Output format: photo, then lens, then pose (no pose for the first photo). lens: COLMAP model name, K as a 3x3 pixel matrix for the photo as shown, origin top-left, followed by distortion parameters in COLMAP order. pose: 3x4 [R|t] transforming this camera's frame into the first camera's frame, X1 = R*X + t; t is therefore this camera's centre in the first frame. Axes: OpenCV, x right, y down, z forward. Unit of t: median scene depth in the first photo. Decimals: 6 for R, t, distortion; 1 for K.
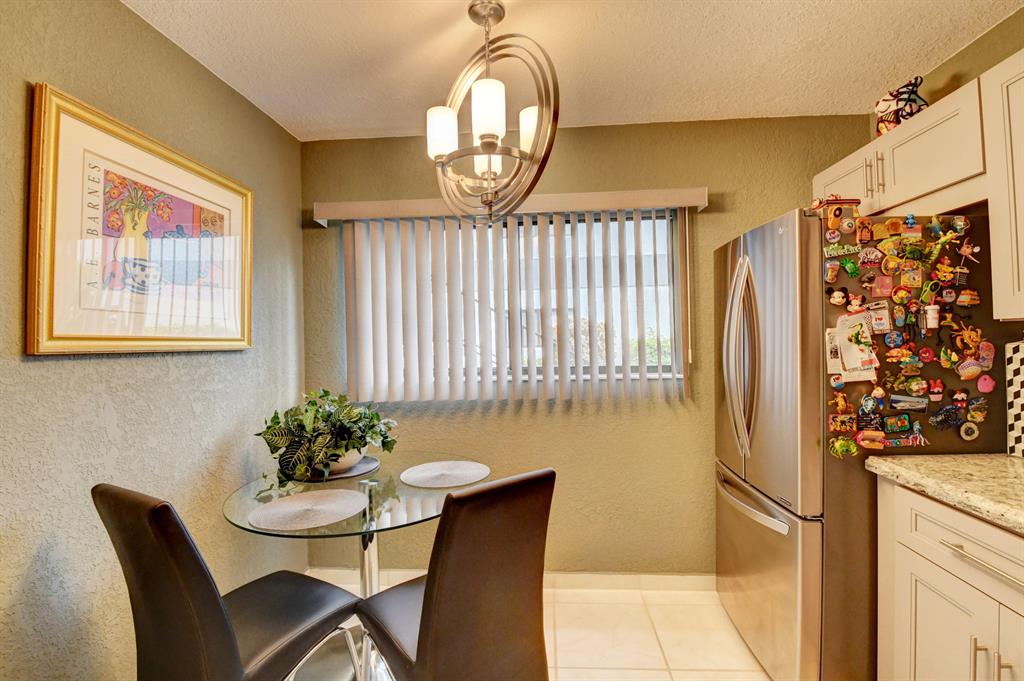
lens RADIAL K [[449.9, 0, 520.2], [0, 449.9, 333.4], [0, 0, 1]] dist [0.004867, -0.017363]
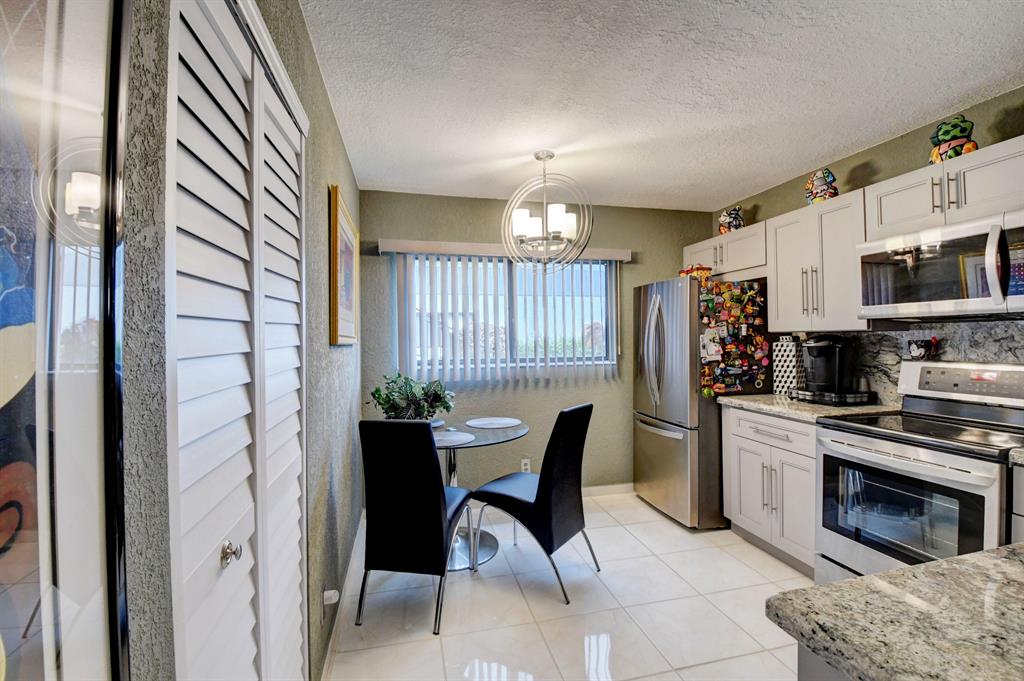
lens RADIAL K [[449.9, 0, 511.5], [0, 449.9, 335.7], [0, 0, 1]] dist [0.004867, -0.017363]
pose [[0.957631, 0.011012, 0.287789, -0.737680], [-0.010782, 0.999939, -0.002386, 0.007070], [-0.287798, -0.000818, 0.957691, -0.718244]]
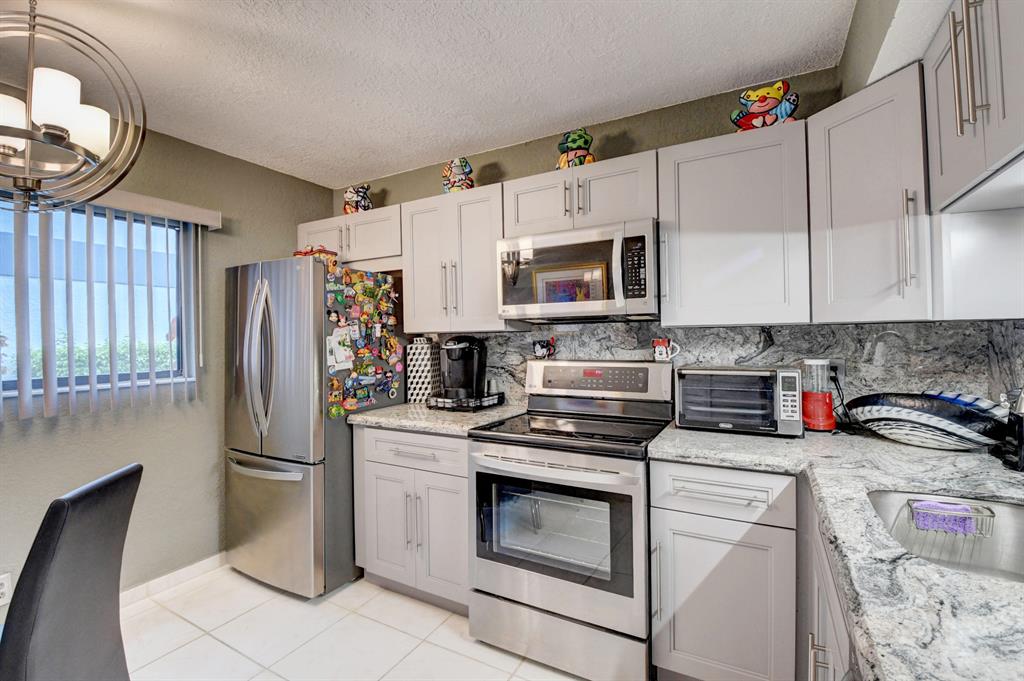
lens RADIAL K [[449.9, 0, 514.0], [0, 449.9, 333.1], [0, 0, 1]] dist [0.004867, -0.017363]
pose [[0.424230, 0.017396, 0.905387, -0.450679], [-0.000344, 0.999818, -0.019049, 0.006927], [-0.905554, 0.007769, 0.424159, -0.239811]]
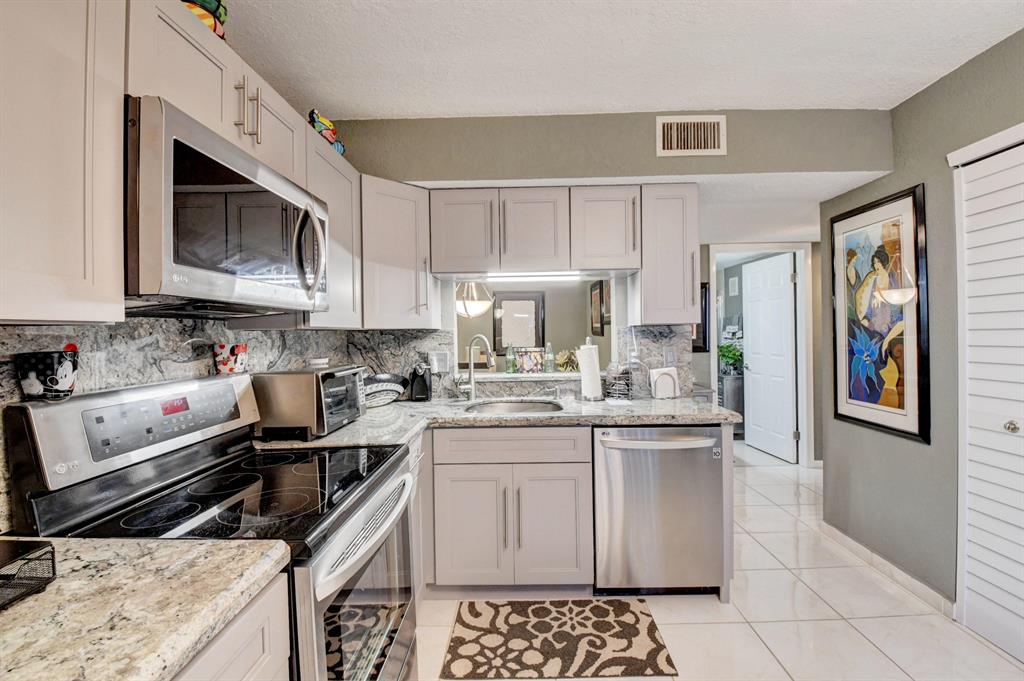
lens RADIAL K [[449.9, 0, 507.9], [0, 449.9, 334.2], [0, 0, 1]] dist [0.004867, -0.017363]
pose [[-0.996976, 0.039421, -0.066971, 0.464563], [0.039884, 0.999189, -0.005589, 0.007694], [0.066696, -0.008244, -0.997739, 1.059328]]
